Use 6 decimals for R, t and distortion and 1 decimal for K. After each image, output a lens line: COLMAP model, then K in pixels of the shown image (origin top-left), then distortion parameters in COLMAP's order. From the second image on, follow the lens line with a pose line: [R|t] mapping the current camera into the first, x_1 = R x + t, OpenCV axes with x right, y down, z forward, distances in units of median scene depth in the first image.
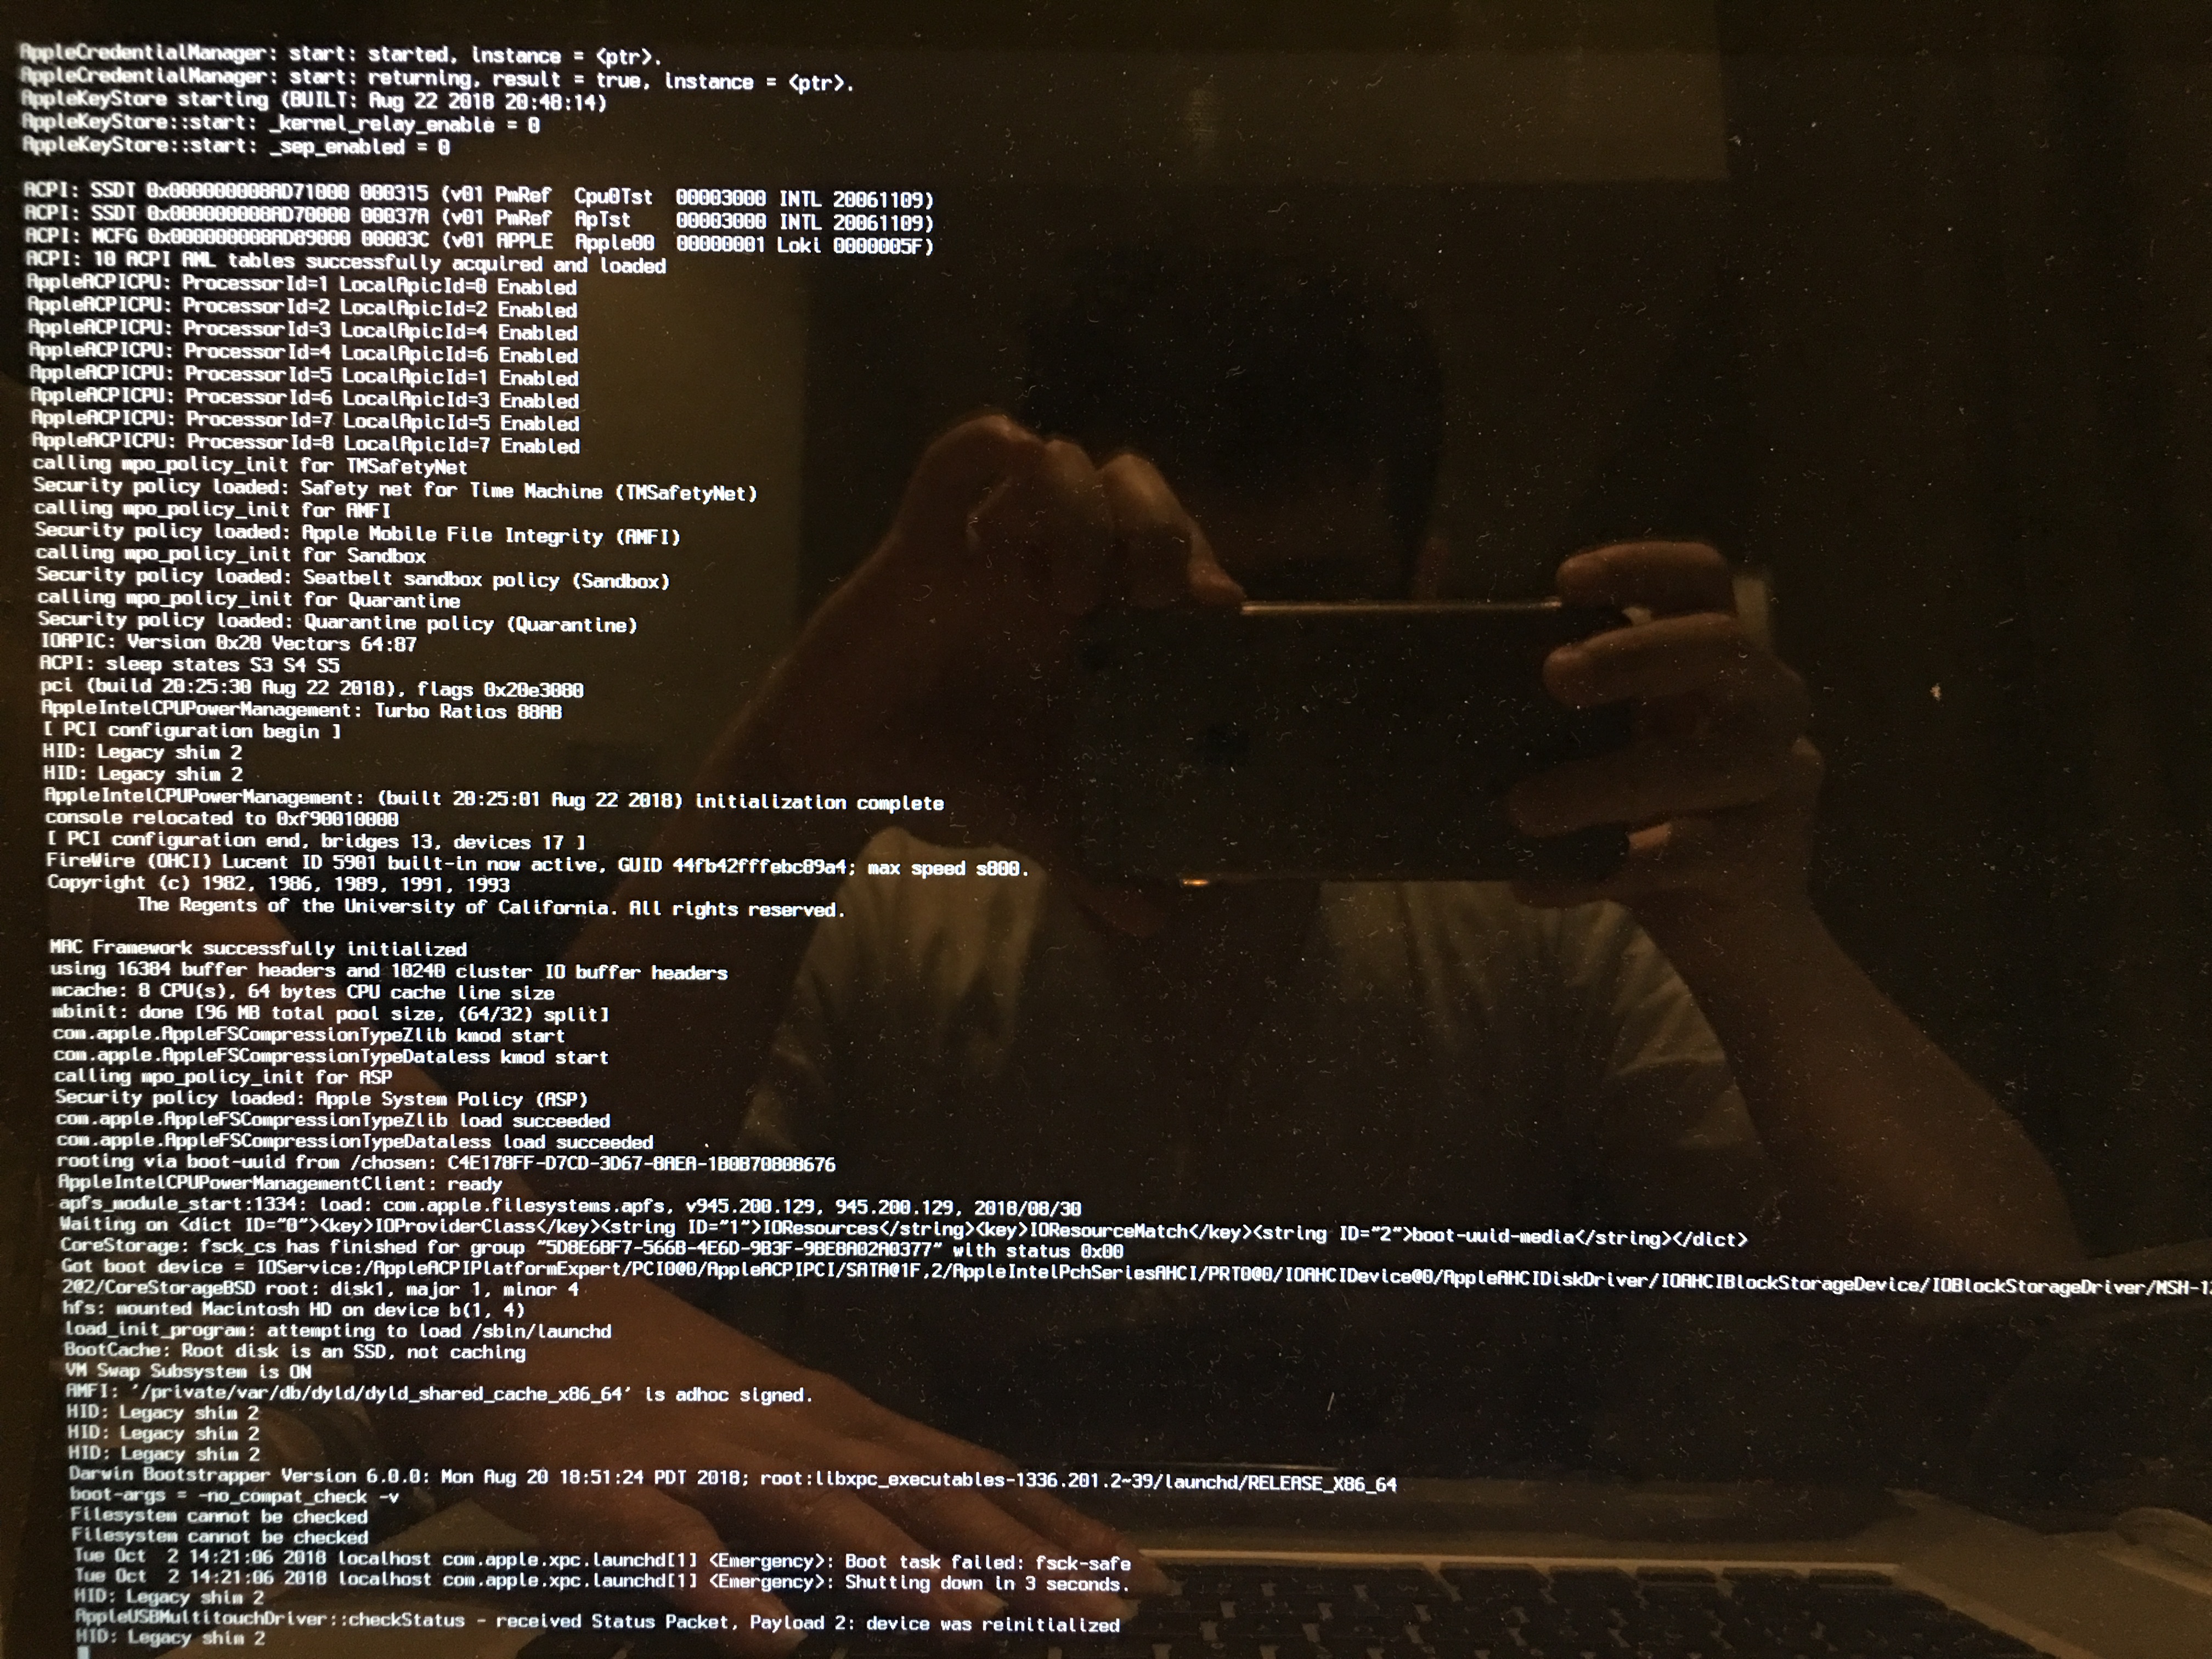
lens RADIAL K [[1895.9, 0, 1189.0], [0, 1895.9, 809.8], [0, 0, 1]] dist [0.056417, -0.101335]
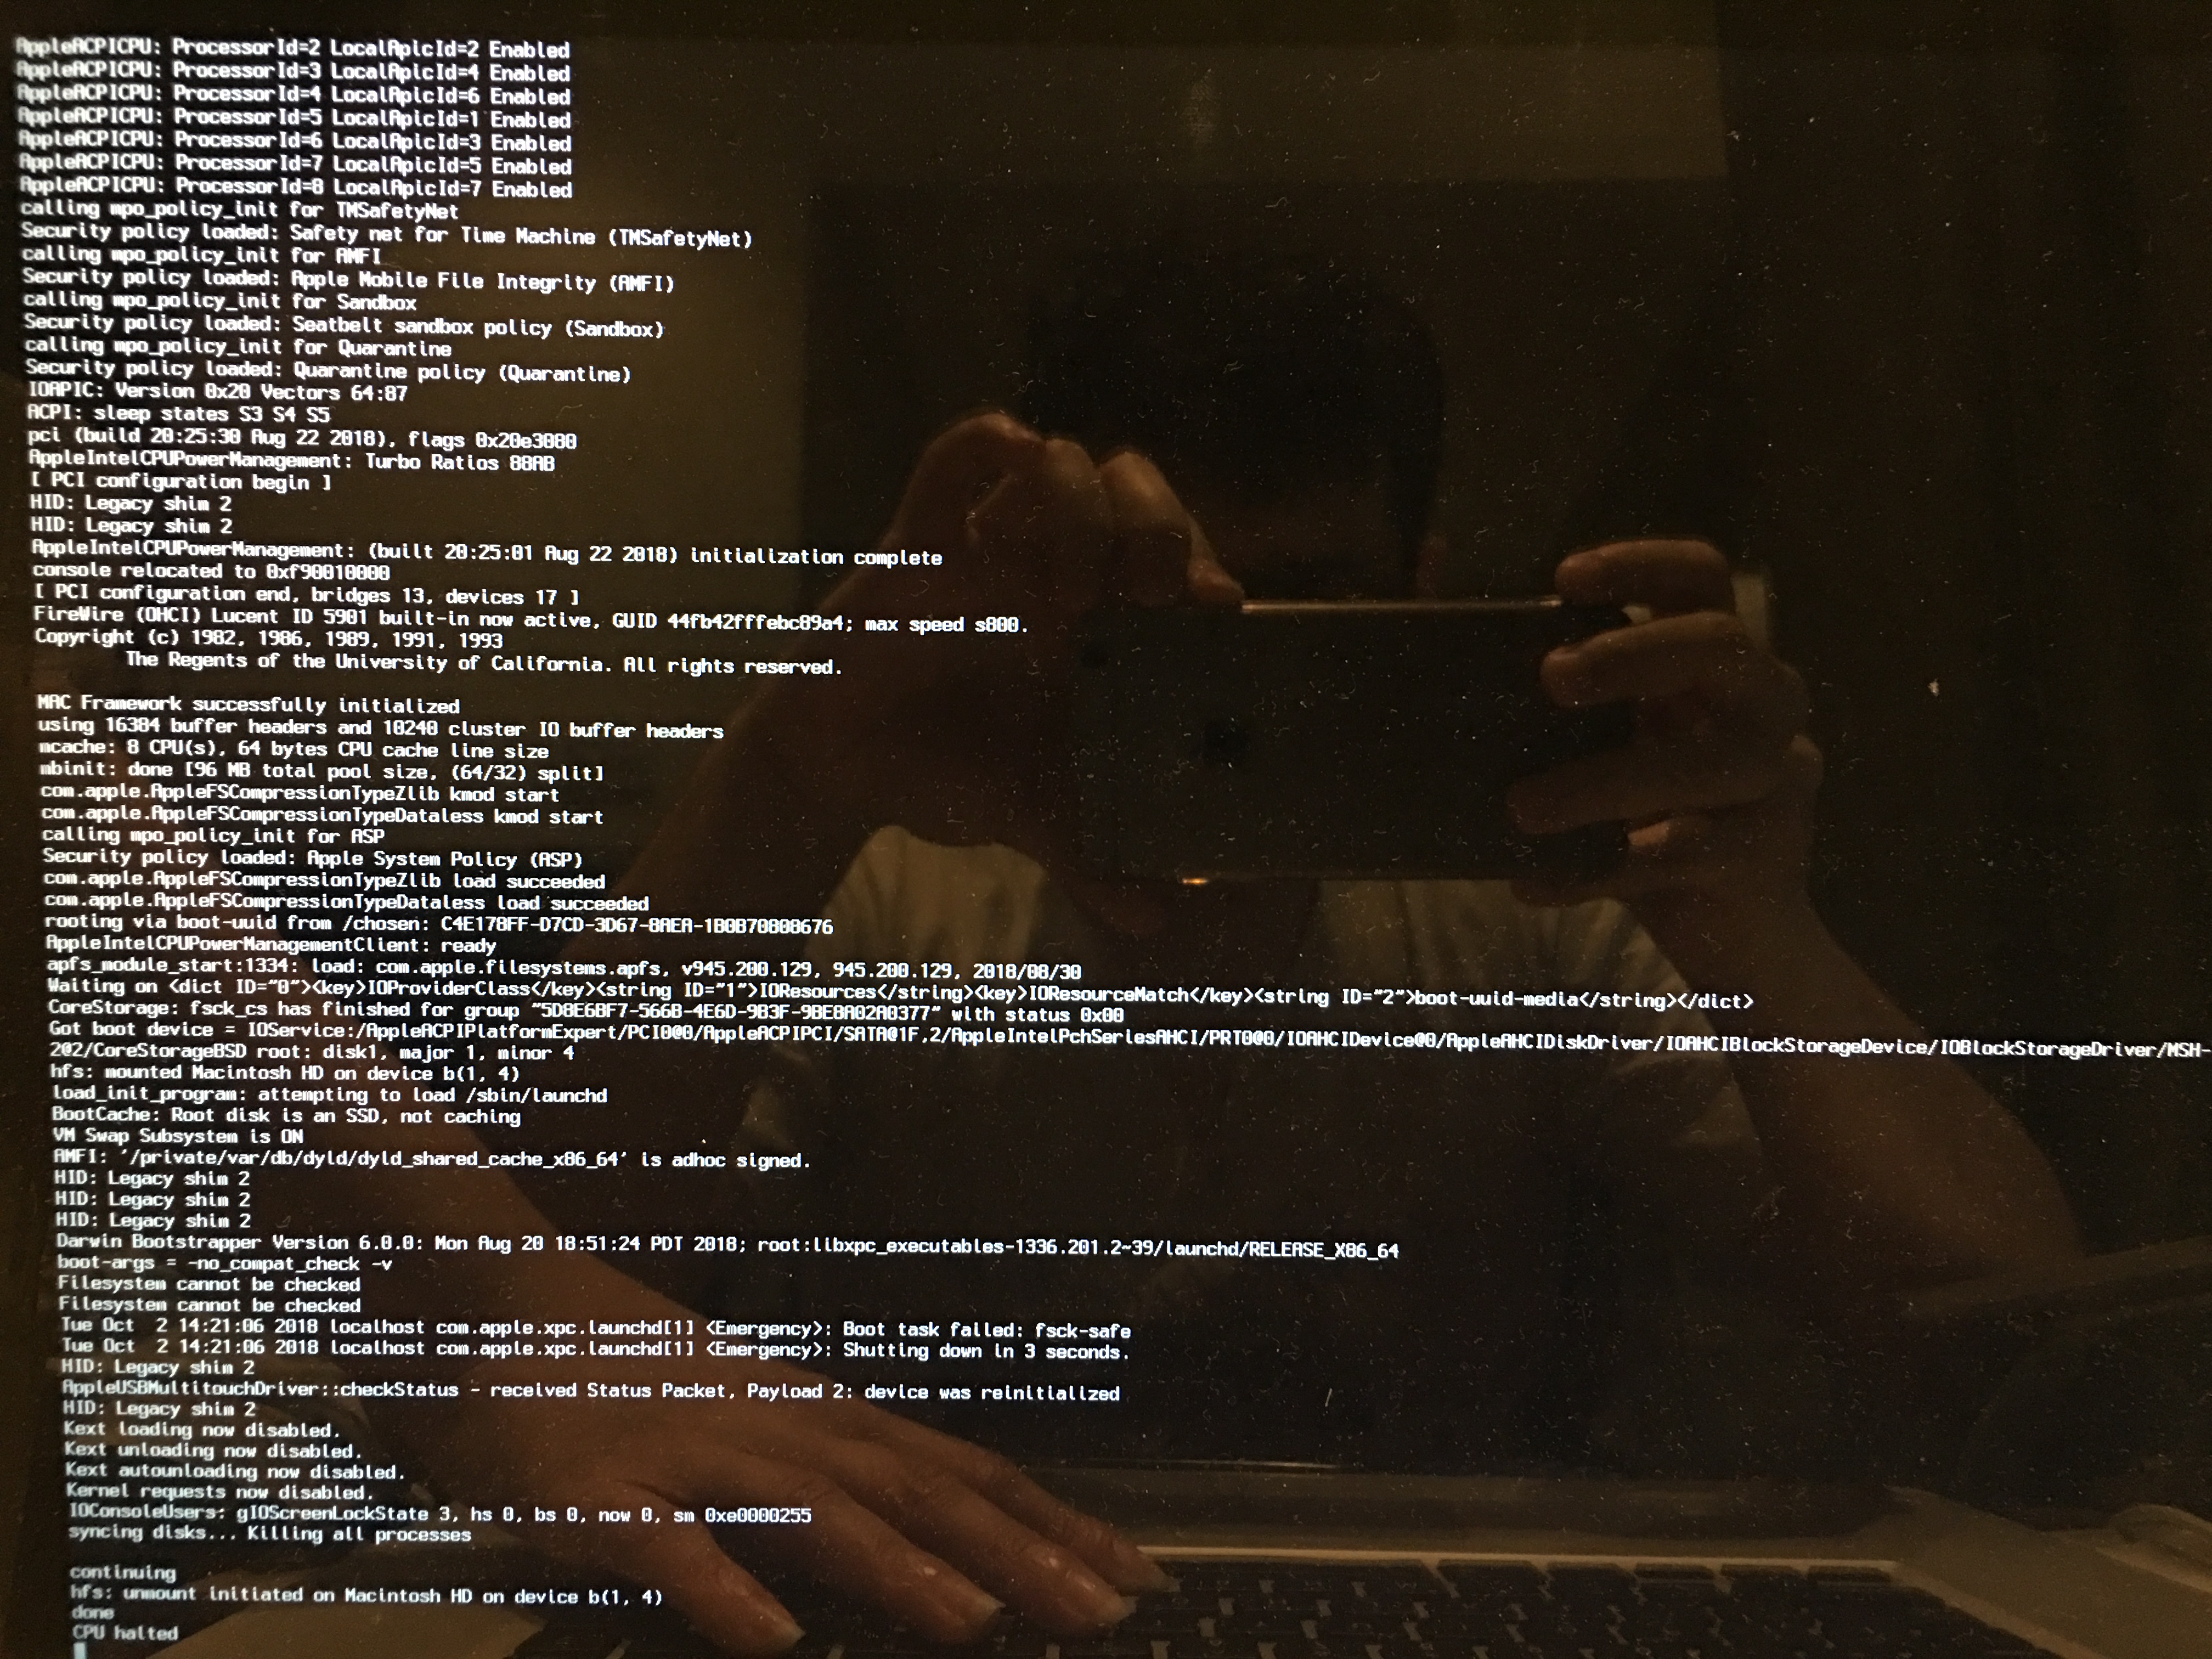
lens RADIAL K [[1895.9, 0, 1186.6], [0, 1895.9, 811.9], [0, 0, 1]] dist [0.056417, -0.101335]
pose [[0.999999, 0.001563, 0.000251, -0.002059], [-0.001565, 0.999968, 0.007813, 0.118706], [-0.000239, -0.007813, 0.999969, 0.011311]]
